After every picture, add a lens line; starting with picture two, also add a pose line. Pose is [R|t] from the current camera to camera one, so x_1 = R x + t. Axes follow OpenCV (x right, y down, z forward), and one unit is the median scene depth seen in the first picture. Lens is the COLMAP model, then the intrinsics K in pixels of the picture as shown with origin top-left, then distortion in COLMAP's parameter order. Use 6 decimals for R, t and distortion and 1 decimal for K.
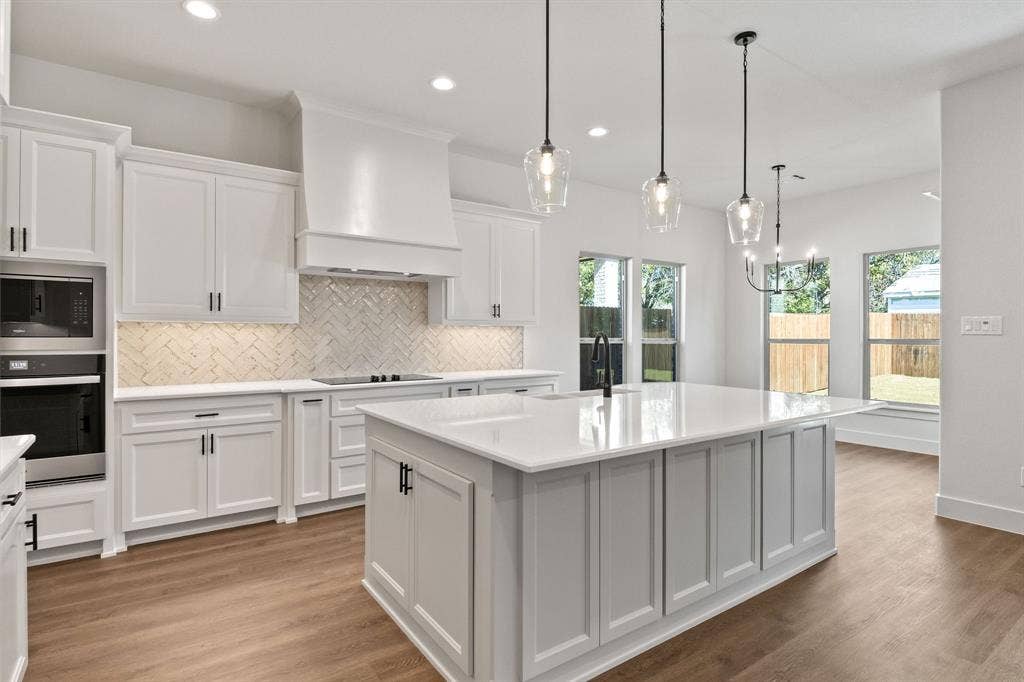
lens RADIAL K [[523.7, 0, 511.3], [0, 523.7, 335.6], [0, 0, 1]] dist [0.001788, -0.000451]
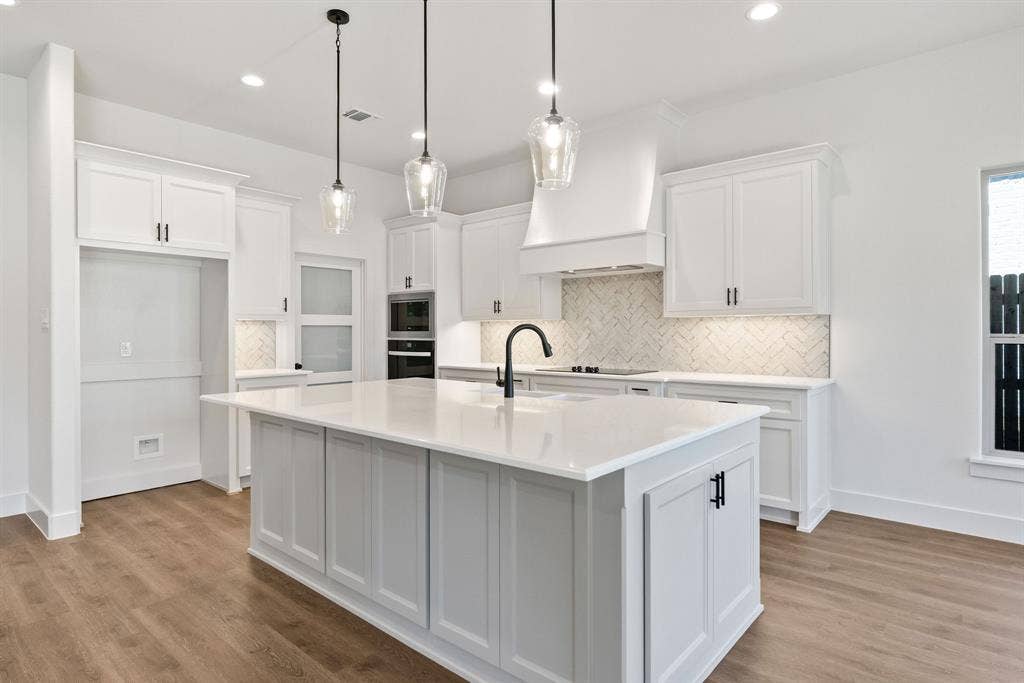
lens RADIAL K [[554.9, 0, 510.6], [0, 554.9, 337.0], [0, 0, 1]] dist [0.002350, 0.000046]
pose [[0.241493, 0.013224, -0.970312, 0.820686], [0.004336, 0.999882, 0.014706, -0.002546], [0.970393, -0.007758, 0.241408, 0.578269]]
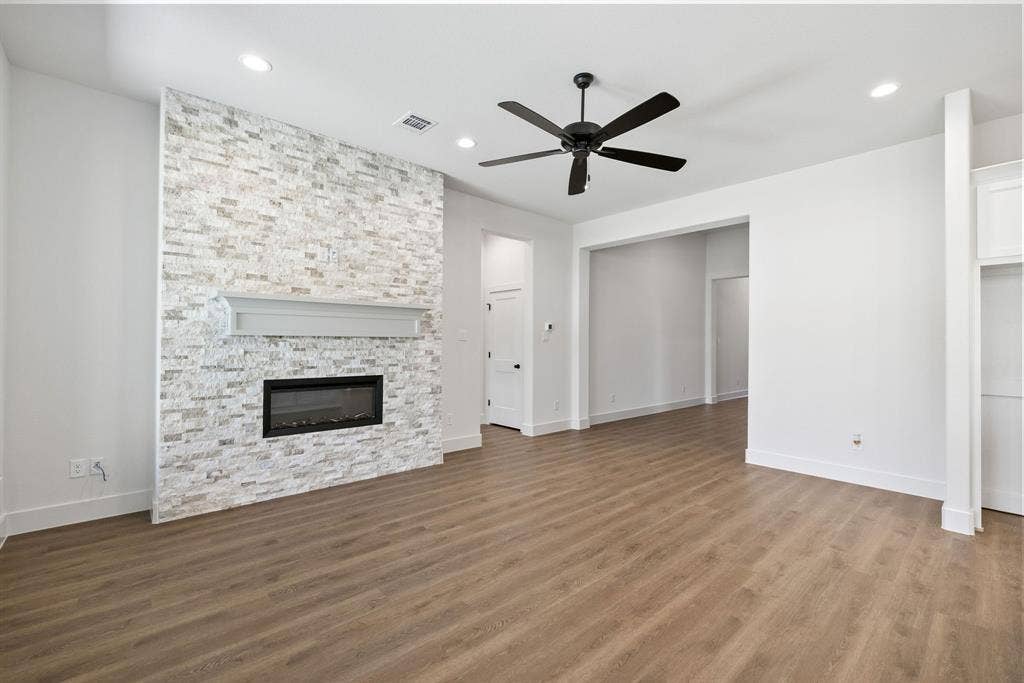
lens RADIAL K [[443.0, 0, 509.7], [0, 443.0, 344.3], [0, 0, 1]] dist [0.000509, -0.000295]
pose [[-0.990316, -0.002119, -0.138813, 0.684926], [-0.001932, 0.999997, -0.001479, -0.002706], [0.138816, -0.001197, -0.990317, 0.765386]]
